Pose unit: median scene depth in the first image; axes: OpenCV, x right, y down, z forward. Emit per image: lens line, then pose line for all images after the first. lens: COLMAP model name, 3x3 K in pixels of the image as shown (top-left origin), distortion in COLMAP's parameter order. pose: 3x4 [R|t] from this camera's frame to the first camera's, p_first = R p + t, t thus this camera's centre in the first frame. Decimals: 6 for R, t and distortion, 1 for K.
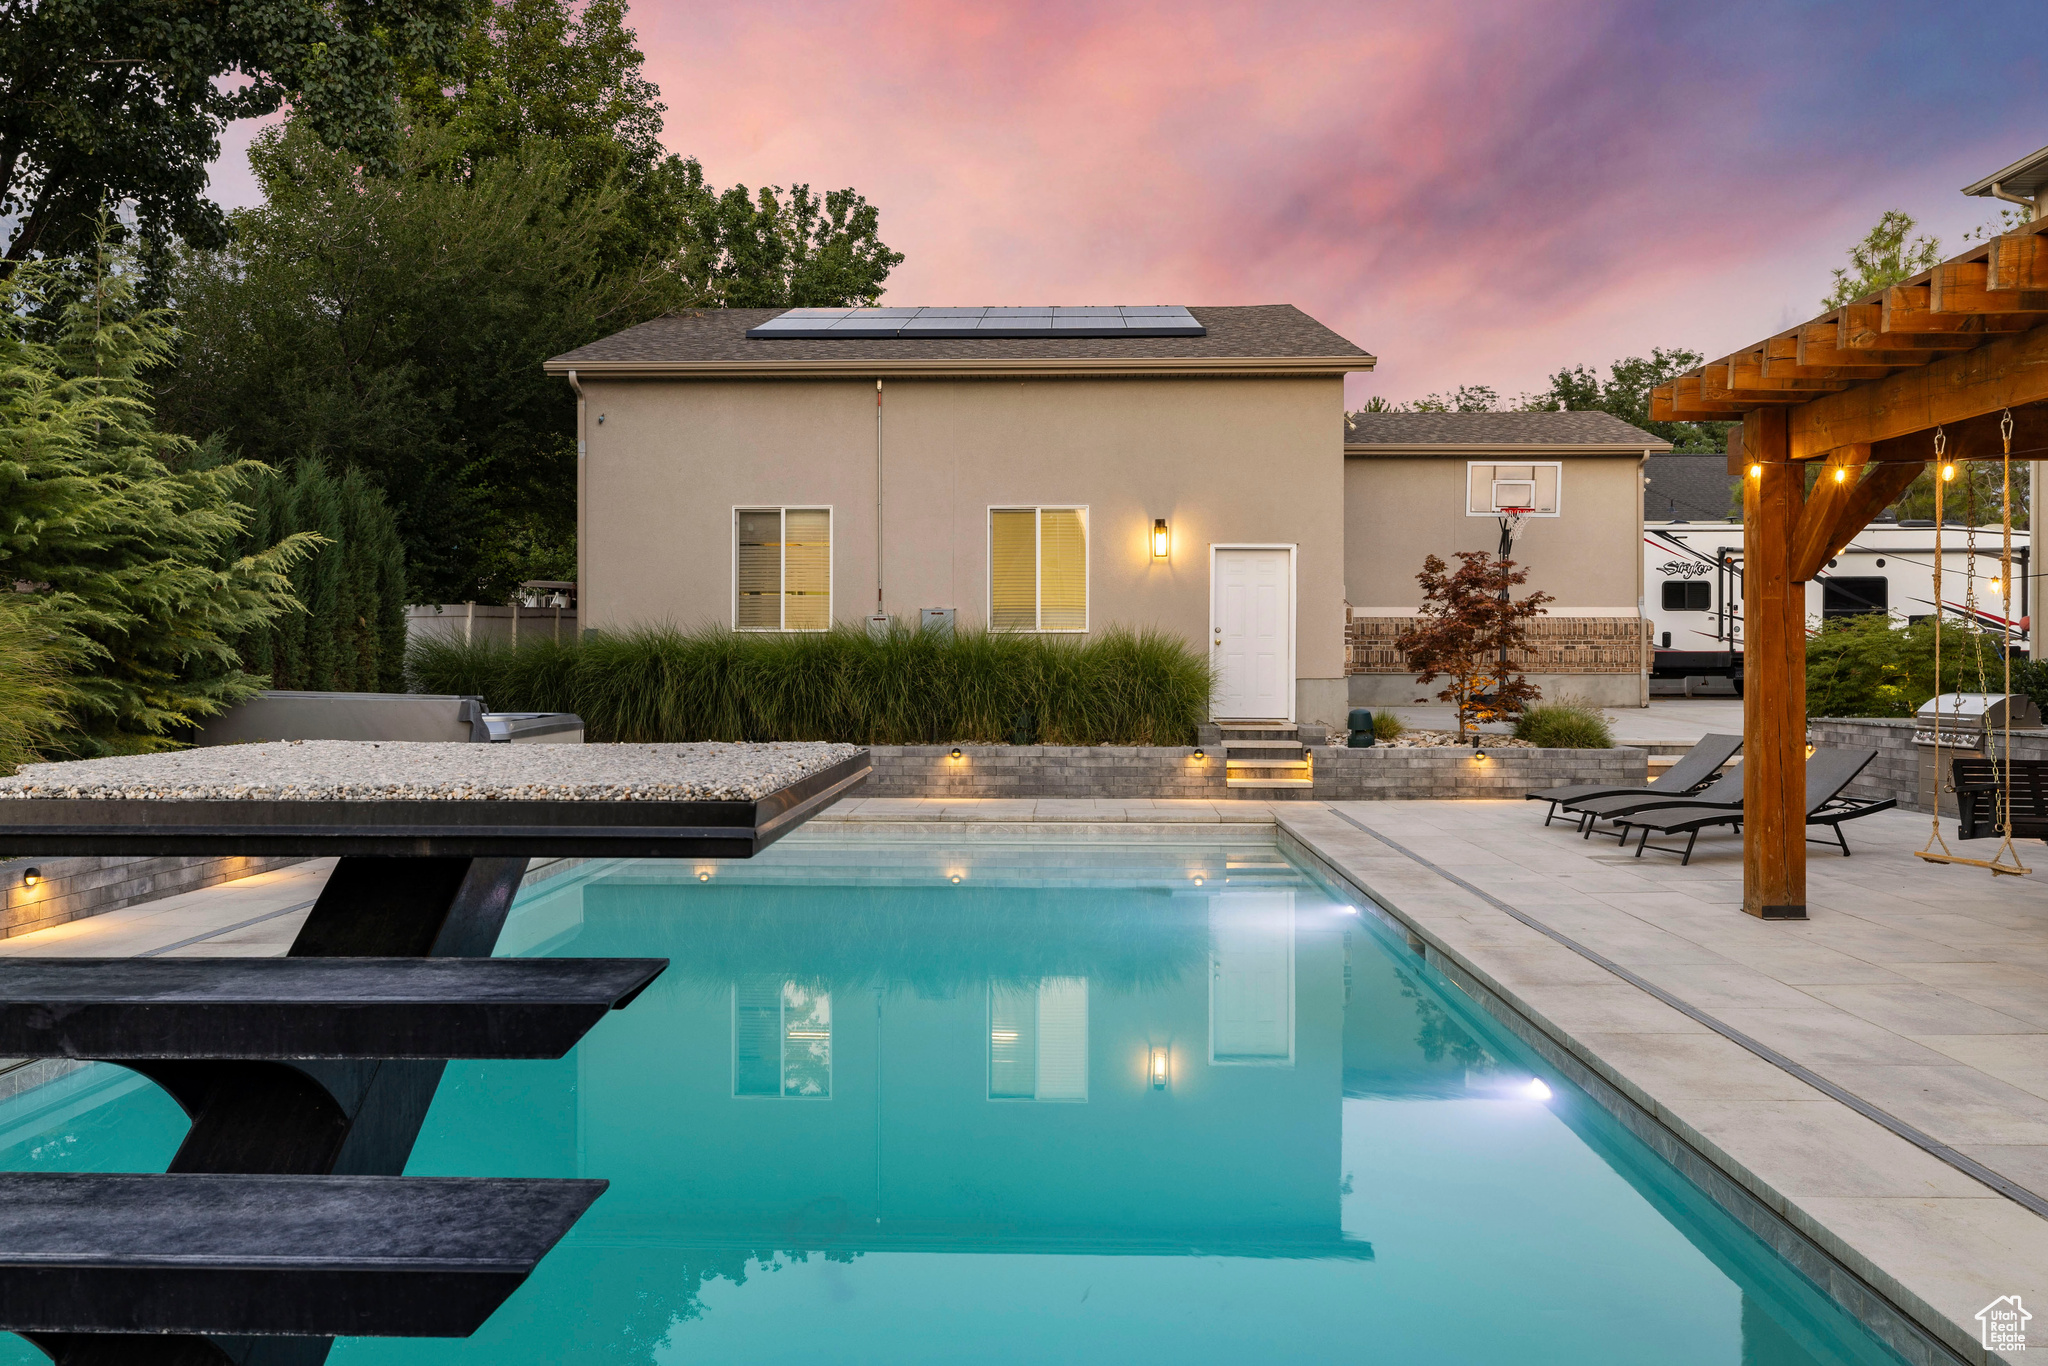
lens RADIAL K [[1482.0, 0, 1035.5], [0, 1482.0, 672.0], [0, 0, 1]] dist [0.000505, 0.003517]
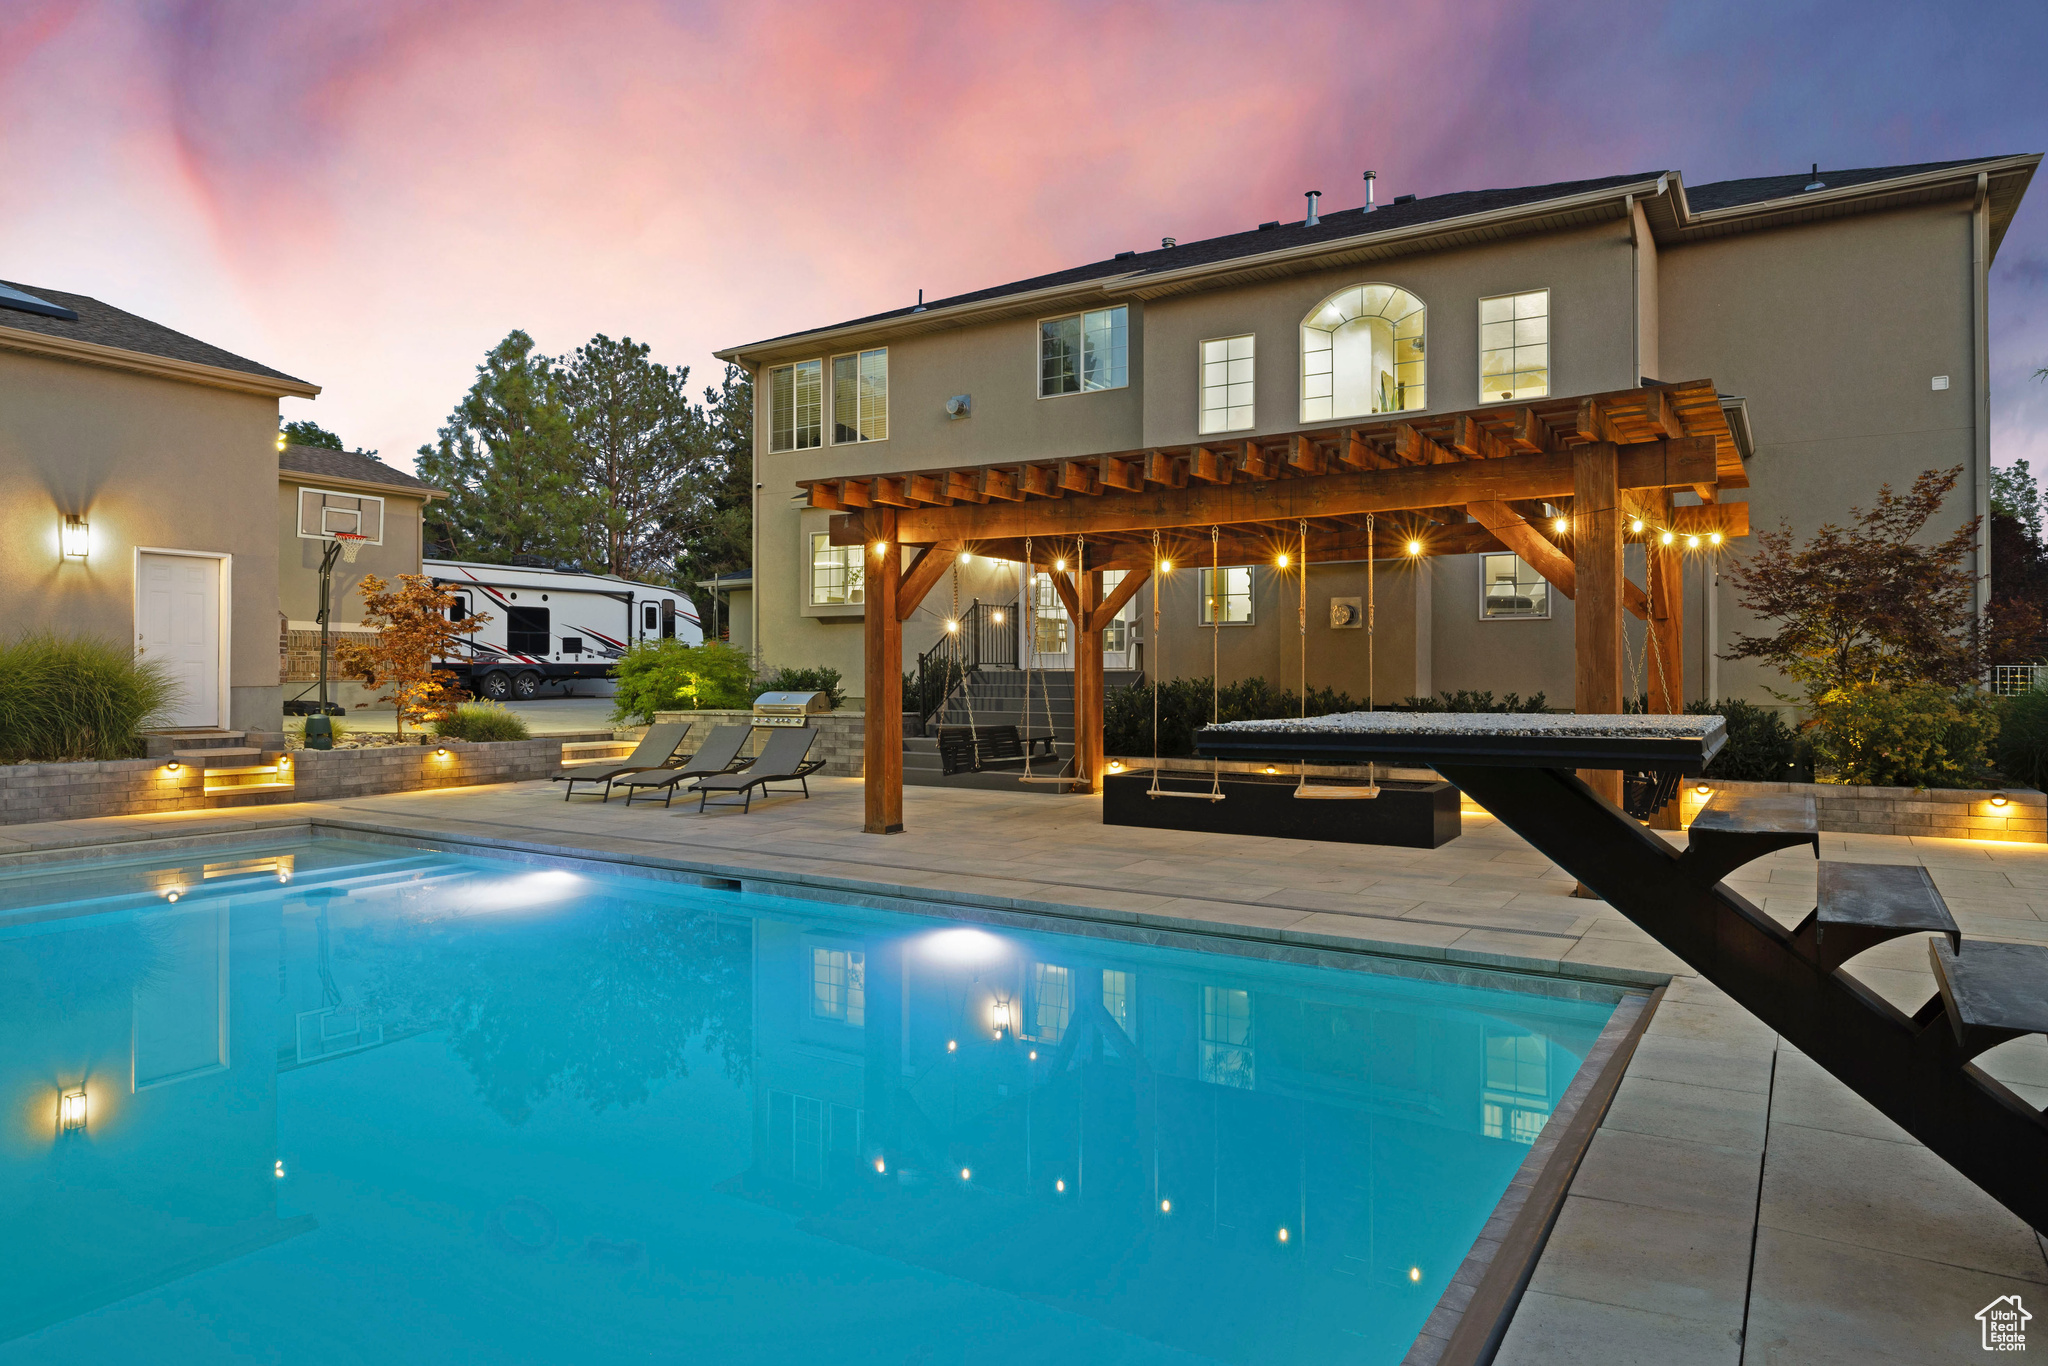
lens RADIAL K [[1233.9, 0, 1012.0], [0, 1233.9, 678.1], [0, 0, 1]] dist [-0.002219, 0.001318]
pose [[0.520456, -0.002473, 0.853885, -0.268188], [0.004088, 0.999992, 0.000404, 0.000503], [-0.853879, 0.003281, 0.520462, 0.102532]]
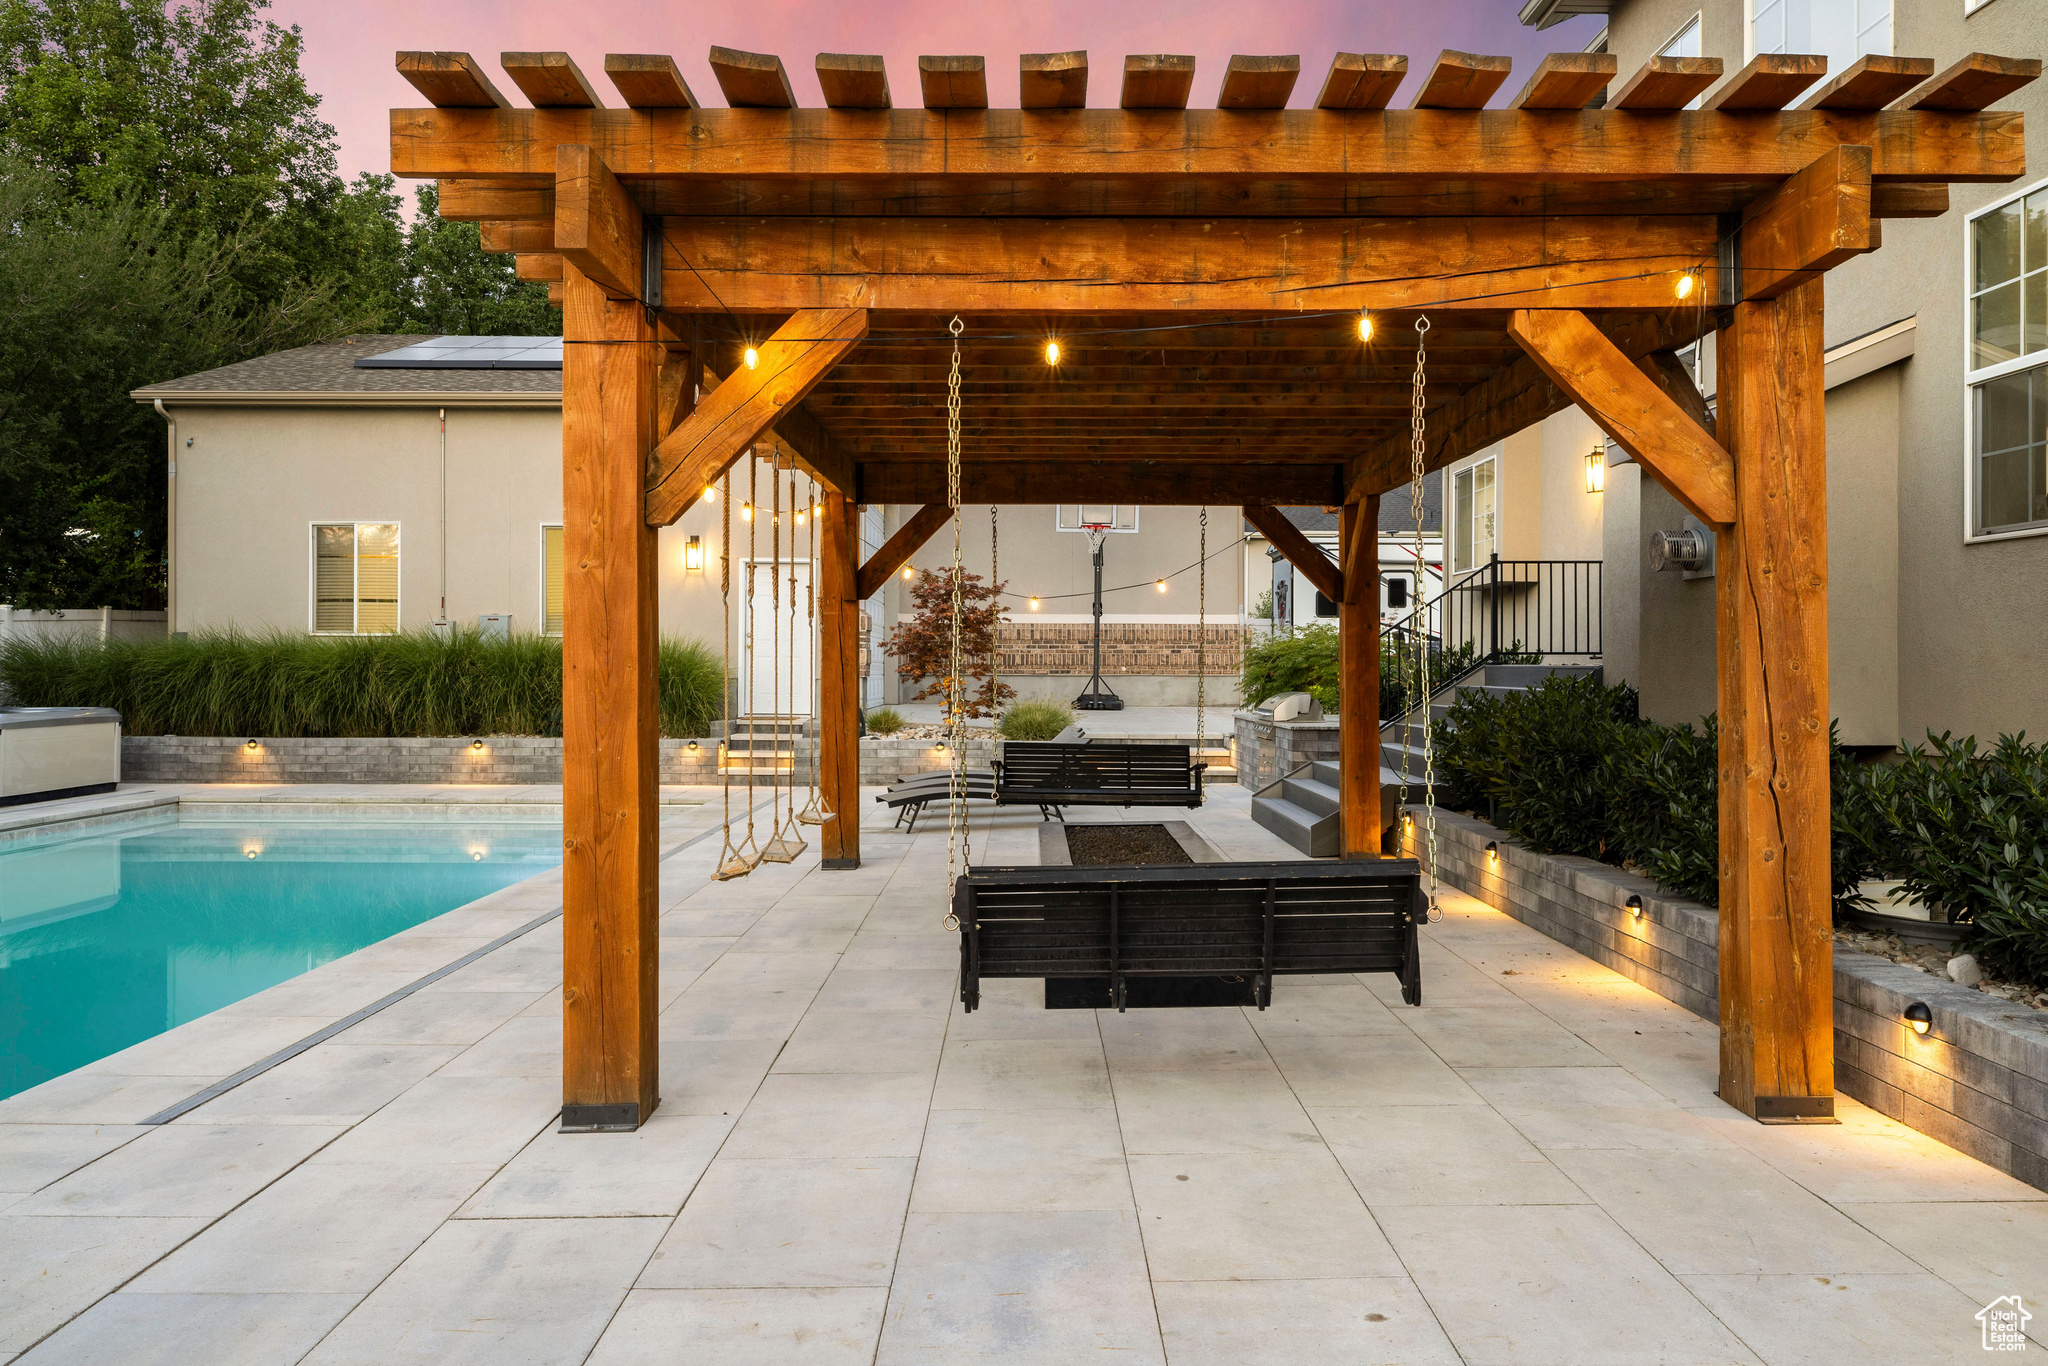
lens RADIAL K [[1482.0, 0, 1024.8], [0, 1482.0, 672.2], [0, 0, 1]] dist [0.000505, 0.003517]
pose [[0.999614, 0.002514, 0.027685, 0.303901], [-0.002497, 0.999997, -0.000672, -0.000137], [-0.027687, 0.000603, 0.999616, -0.124985]]
